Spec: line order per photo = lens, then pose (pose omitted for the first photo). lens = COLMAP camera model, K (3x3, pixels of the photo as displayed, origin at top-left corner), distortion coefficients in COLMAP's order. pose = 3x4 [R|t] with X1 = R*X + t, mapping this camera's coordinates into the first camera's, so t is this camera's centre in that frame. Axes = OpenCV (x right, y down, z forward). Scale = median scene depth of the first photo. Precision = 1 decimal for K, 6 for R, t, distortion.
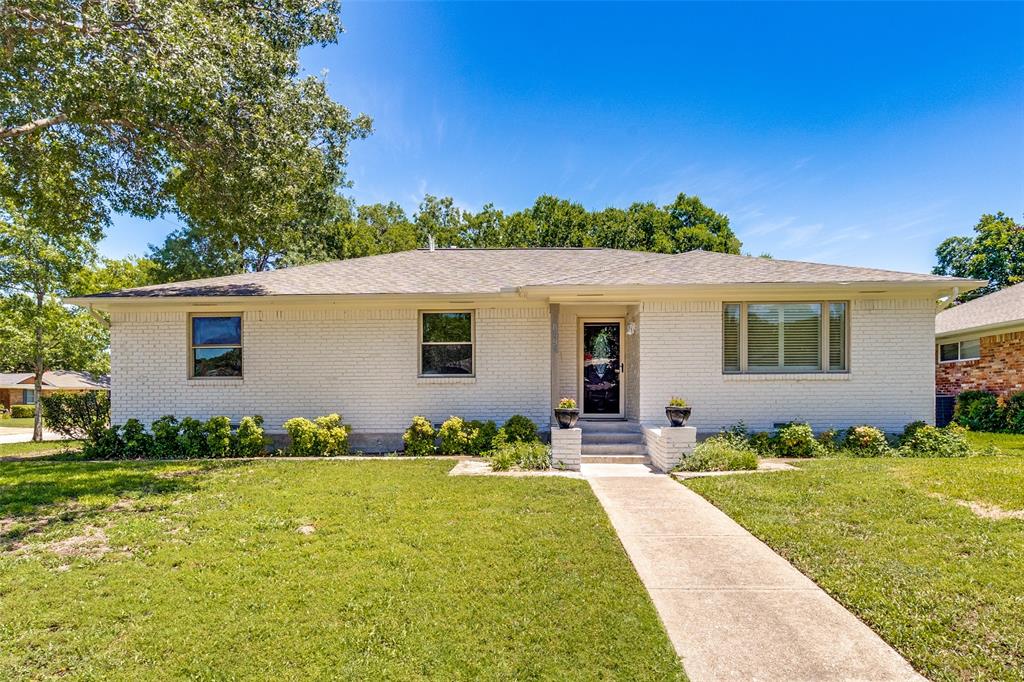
lens RADIAL K [[673.1, 0, 535.3], [0, 673.1, 409.8], [0, 0, 1]] dist [-0.001750, -0.000967]
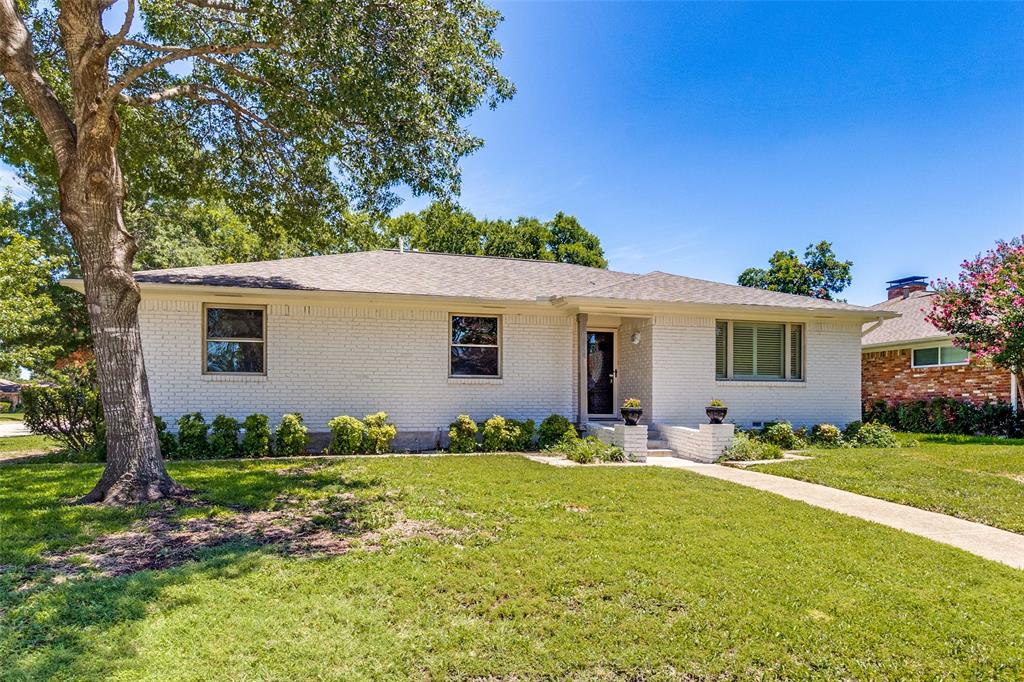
lens RADIAL K [[673.1, 0, 535.3], [0, 673.1, 409.8], [0, 0, 1]] dist [-0.001750, -0.000967]
pose [[0.952410, 0.007037, 0.304740, -0.381948], [-0.004889, 0.999958, -0.007809, 0.009284], [-0.304782, 0.005947, 0.952404, -0.028312]]
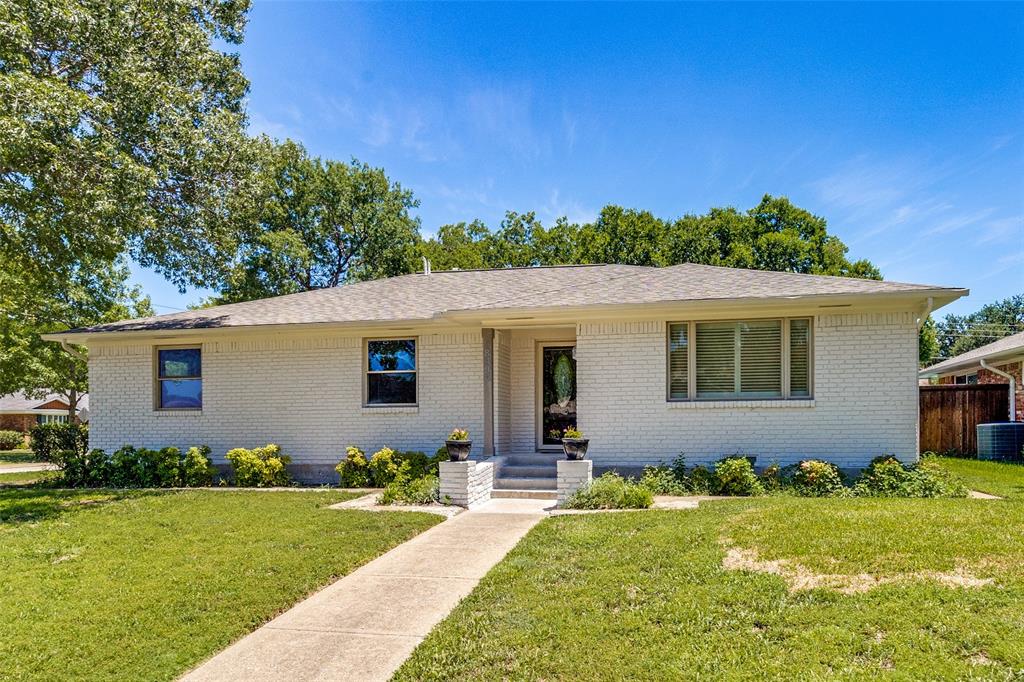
lens RADIAL K [[732.5, 0, 560.5], [0, 732.5, 430.5], [0, 0, 1]] dist [0.002396, 0.002166]
pose [[0.984296, -0.000756, -0.176525, 0.310808], [-0.000735, 0.999965, -0.008383, -0.006049], [0.176525, 0.008381, 0.984260, 0.005870]]
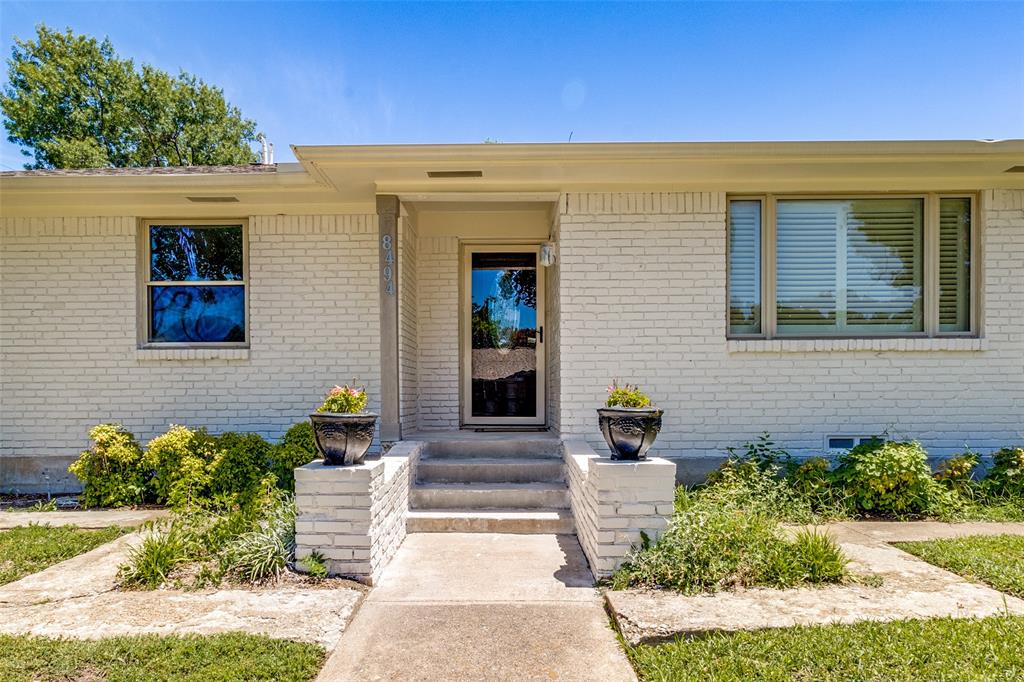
lens RADIAL K [[646.3, 0, 525.3], [0, 646.3, 405.1], [0, 0, 1]] dist [0.000620, -0.001340]
pose [[0.999909, -0.000451, 0.013460, 0.122816], [0.000402, 0.999993, 0.003661, -0.006525], [-0.013461, -0.003655, 0.999903, 0.523913]]
